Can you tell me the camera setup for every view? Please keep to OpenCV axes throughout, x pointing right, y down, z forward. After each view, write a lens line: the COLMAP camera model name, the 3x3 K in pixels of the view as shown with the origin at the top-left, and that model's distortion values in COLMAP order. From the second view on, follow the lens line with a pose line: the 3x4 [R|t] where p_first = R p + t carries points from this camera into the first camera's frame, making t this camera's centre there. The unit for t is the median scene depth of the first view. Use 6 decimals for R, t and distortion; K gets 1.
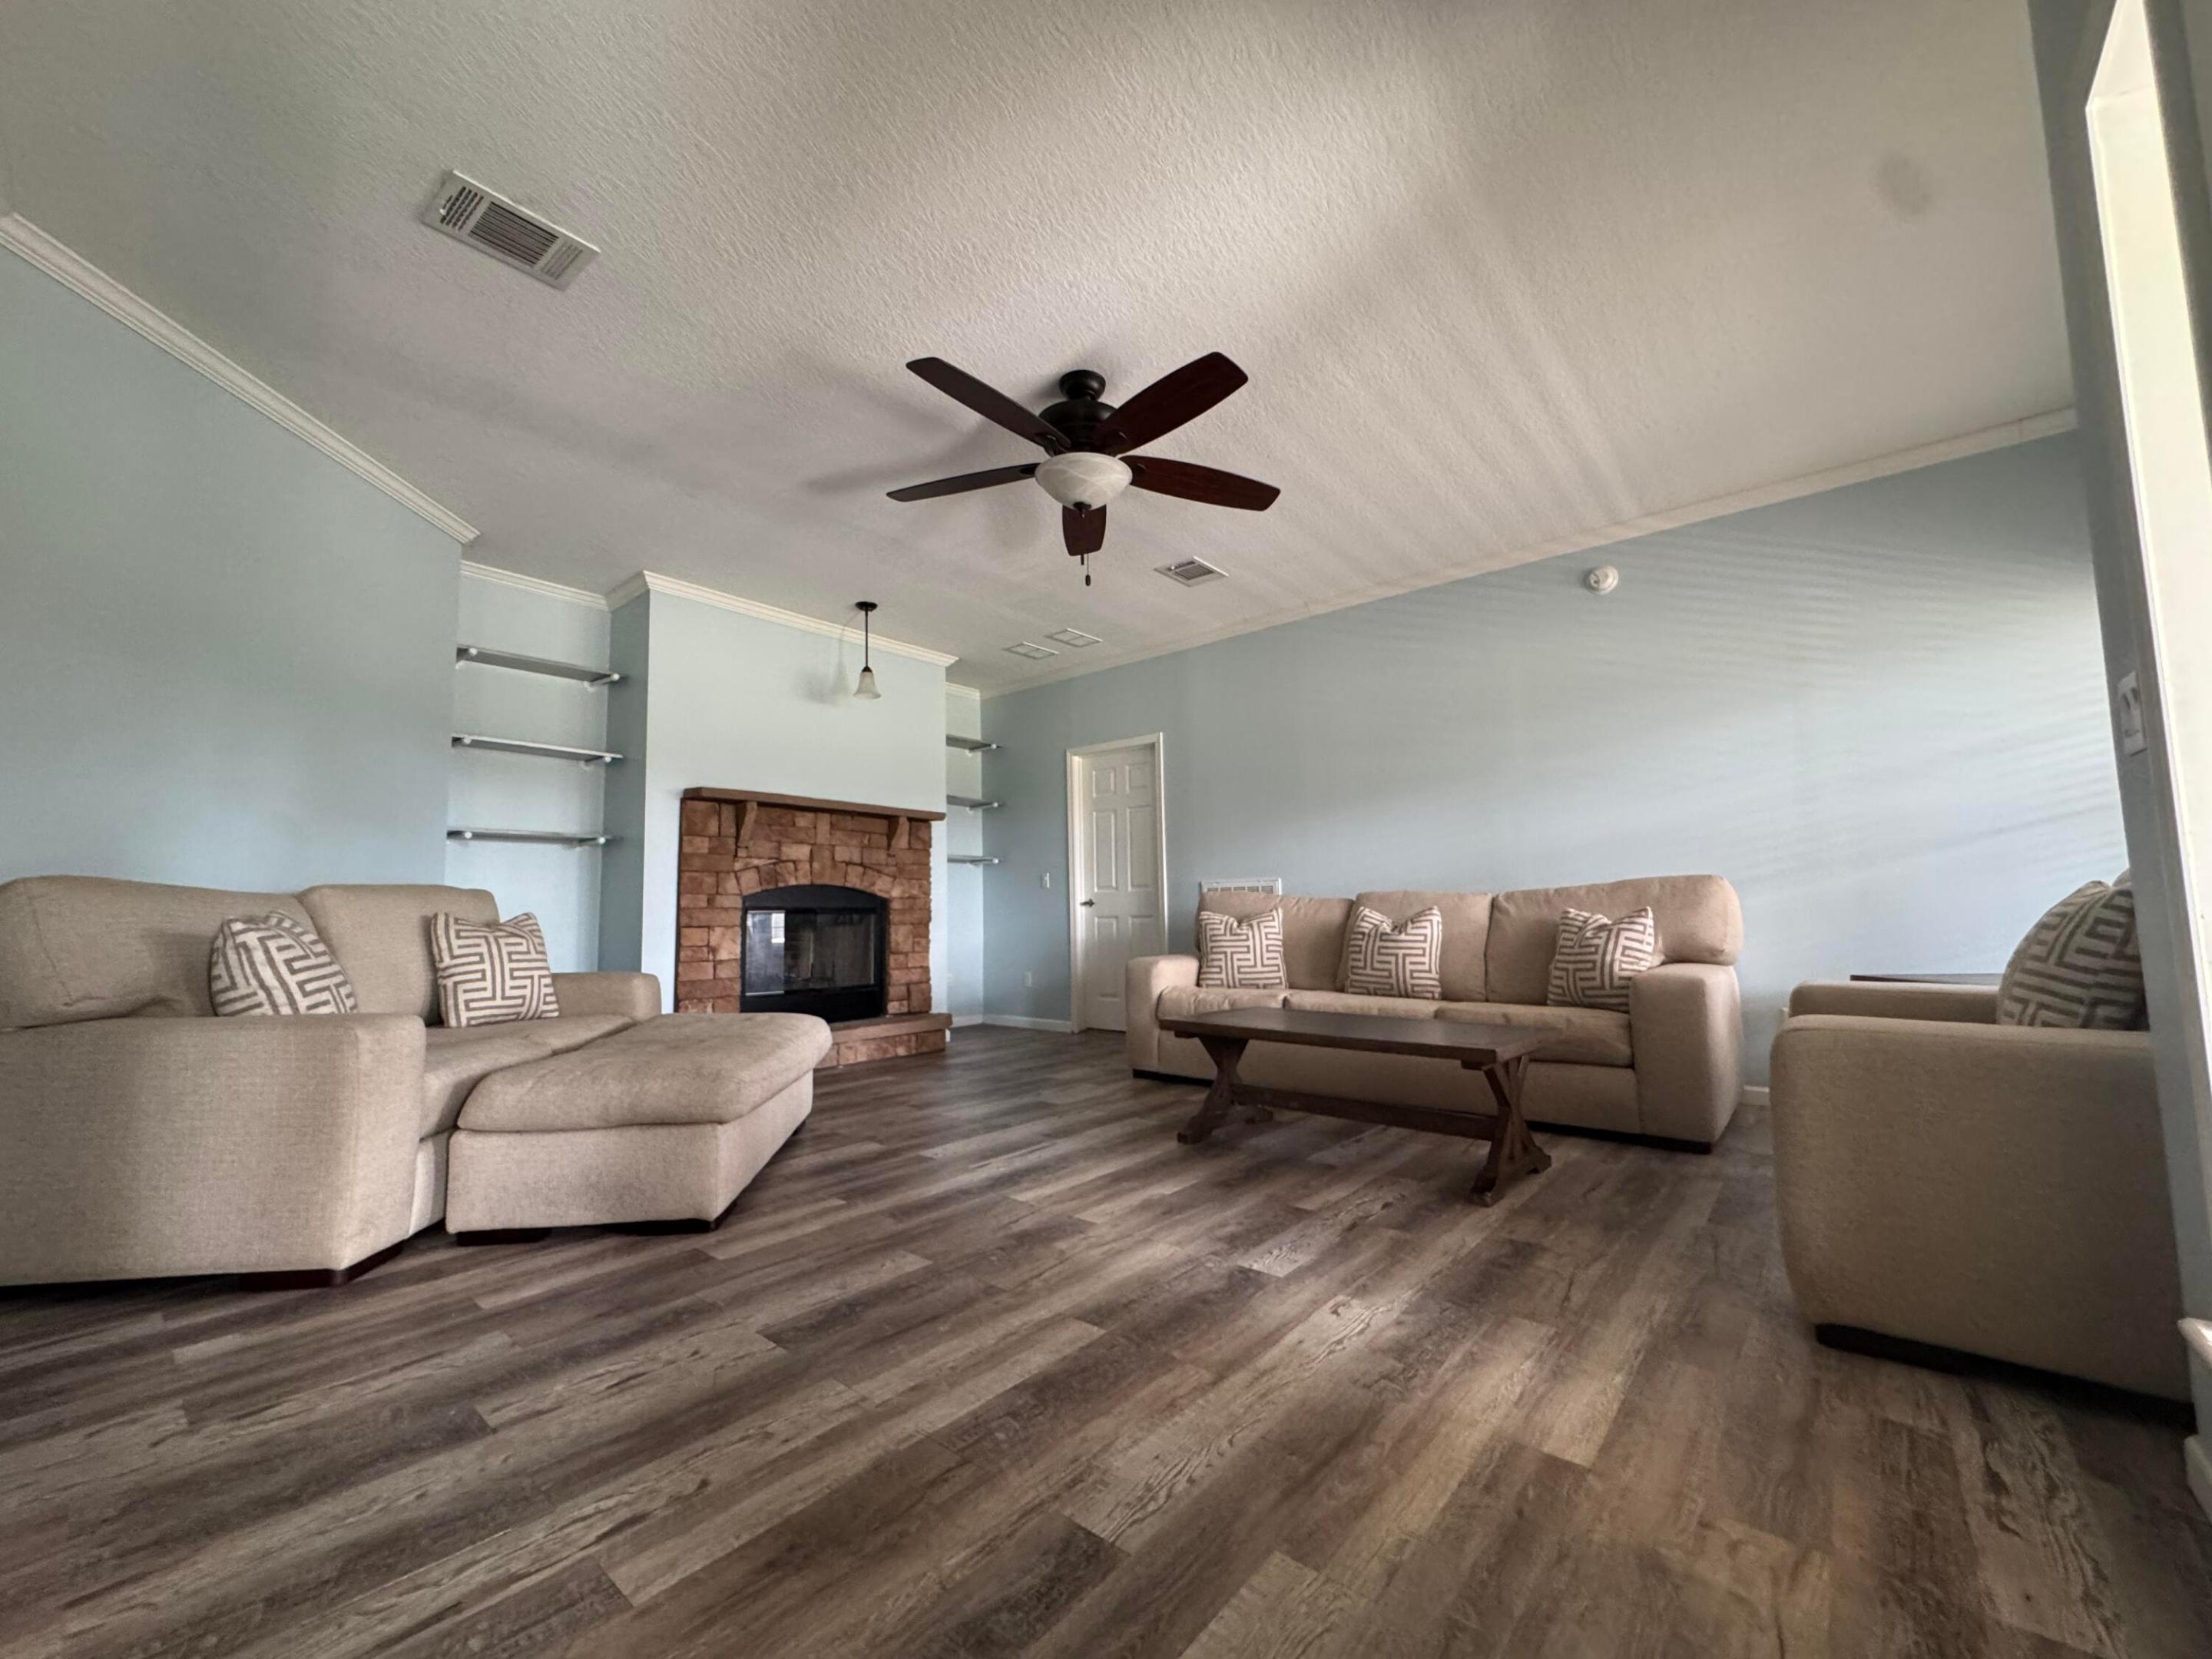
lens RADIAL K [[881.7, 0, 1103.9], [0, 881.7, 830.5], [0, 0, 1]] dist [-0.002876, 0.000693]
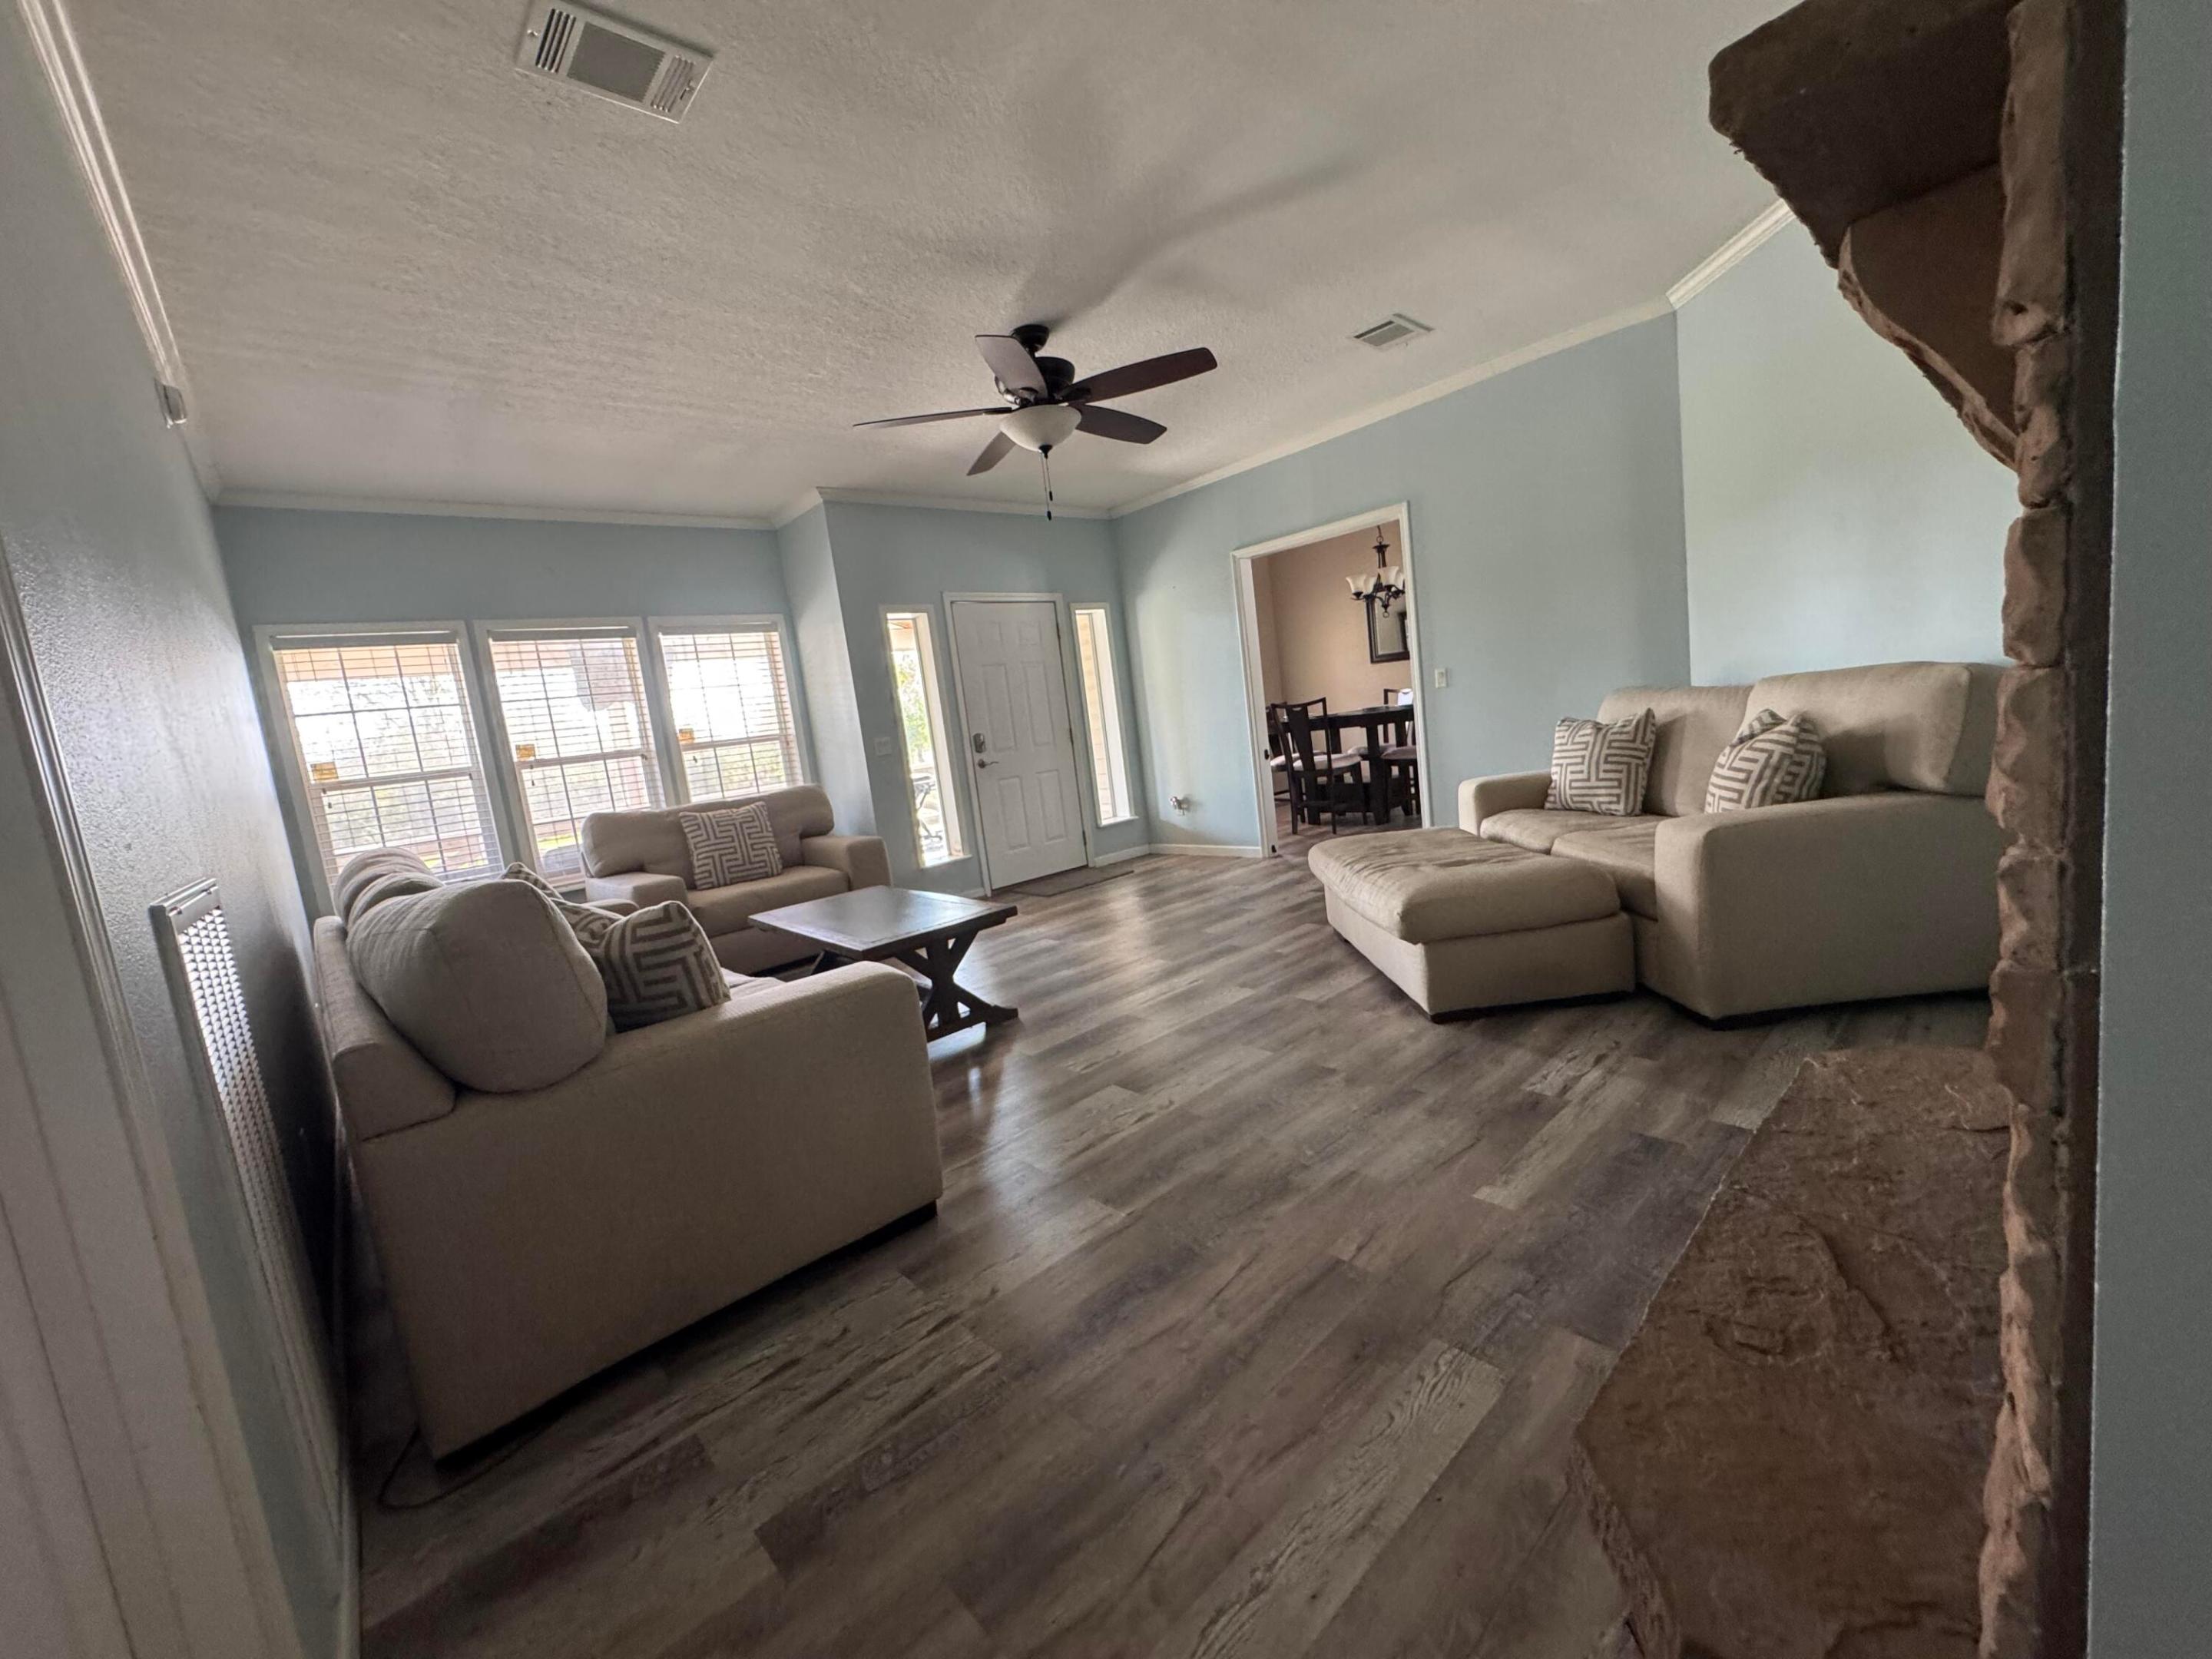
lens RADIAL K [[881.7, 0, 1102.8], [0, 881.7, 830.4], [0, 0, 1]] dist [-0.002876, 0.000693]
pose [[-0.981802, 0.114497, 0.151510, -0.188319], [0.120616, 0.992190, 0.031802, 0.098041], [-0.146686, 0.049498, -0.987944, 1.865431]]
